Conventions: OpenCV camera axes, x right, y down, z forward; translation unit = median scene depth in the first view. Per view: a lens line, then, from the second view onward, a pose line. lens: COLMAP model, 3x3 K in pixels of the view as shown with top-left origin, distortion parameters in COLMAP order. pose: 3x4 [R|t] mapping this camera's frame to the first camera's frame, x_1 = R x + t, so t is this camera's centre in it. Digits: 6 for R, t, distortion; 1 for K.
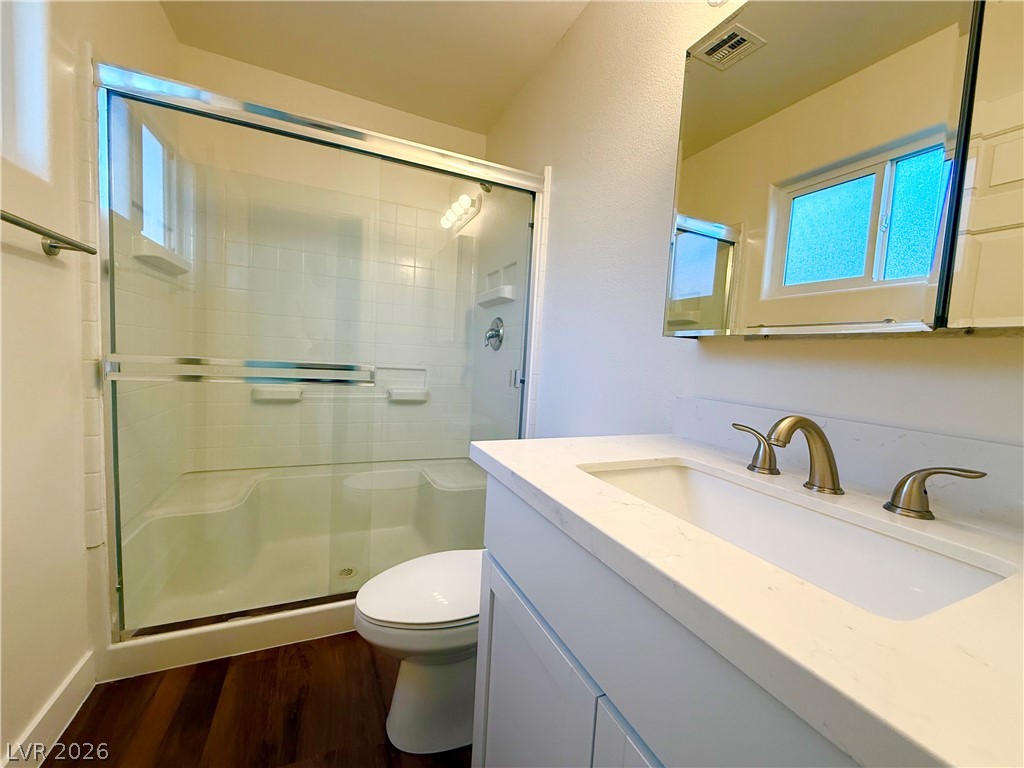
lens RADIAL K [[407.6, 0, 512.0], [0, 407.6, 384.0], [0, 0, 1]] dist [-0.001756, -0.000359]
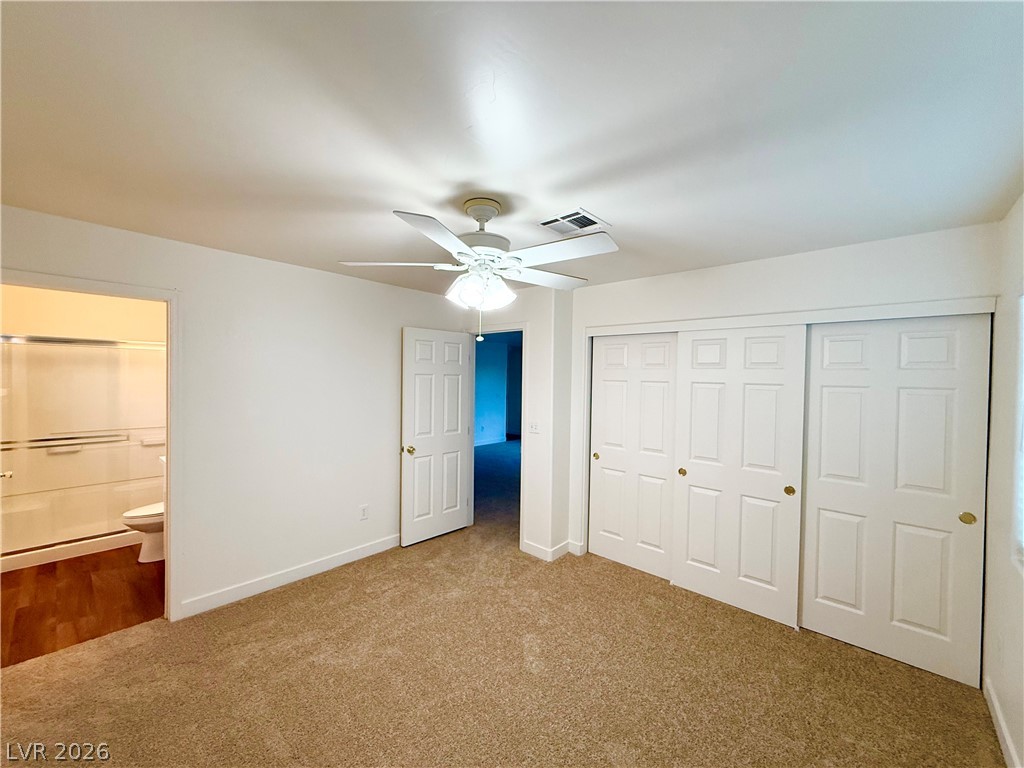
lens RADIAL K [[408.9, 0, 512.0], [0, 408.9, 384.0], [0, 0, 1]] dist [-0.001984, -0.000034]
pose [[0.917082, -0.047768, 0.395826, 0.705324], [0.064717, 0.997465, -0.029569, -0.100342], [-0.393410, 0.052734, 0.917850, -1.877873]]
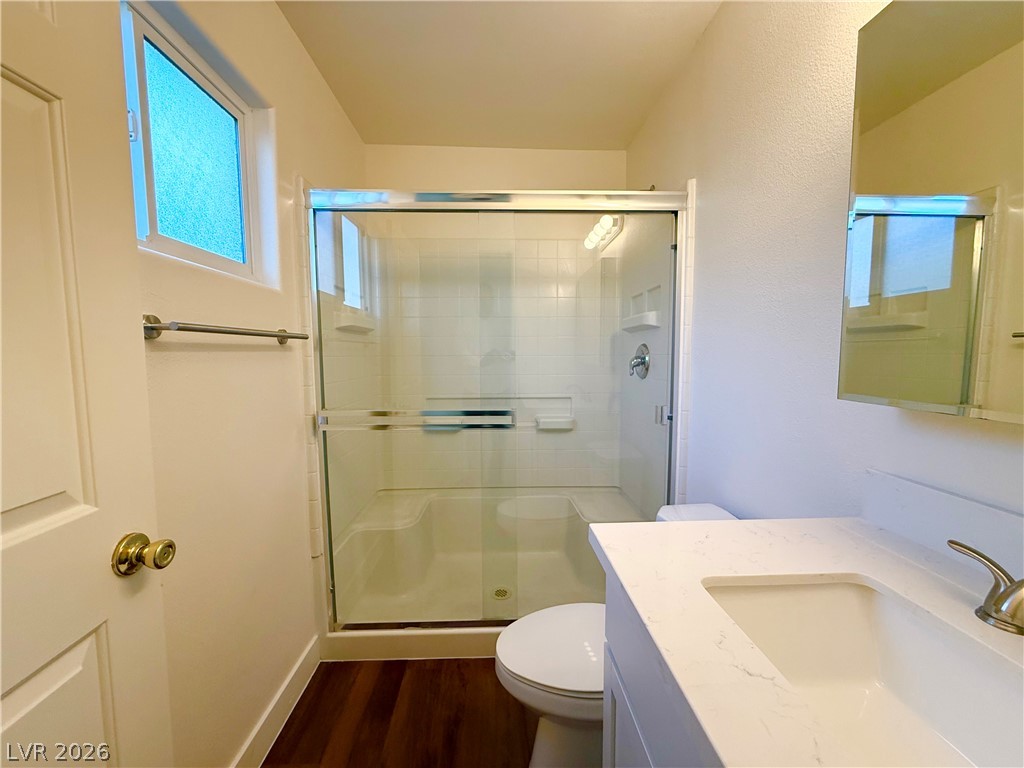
lens RADIAL K [[407.6, 0, 512.0], [0, 407.6, 384.0], [0, 0, 1]] dist [-0.001756, -0.000359]
pose [[0.923987, -0.030377, -0.381215, 0.050337], [0.029130, 0.999535, -0.009044, -0.087560], [0.381312, -0.002748, 0.924442, 0.020717]]
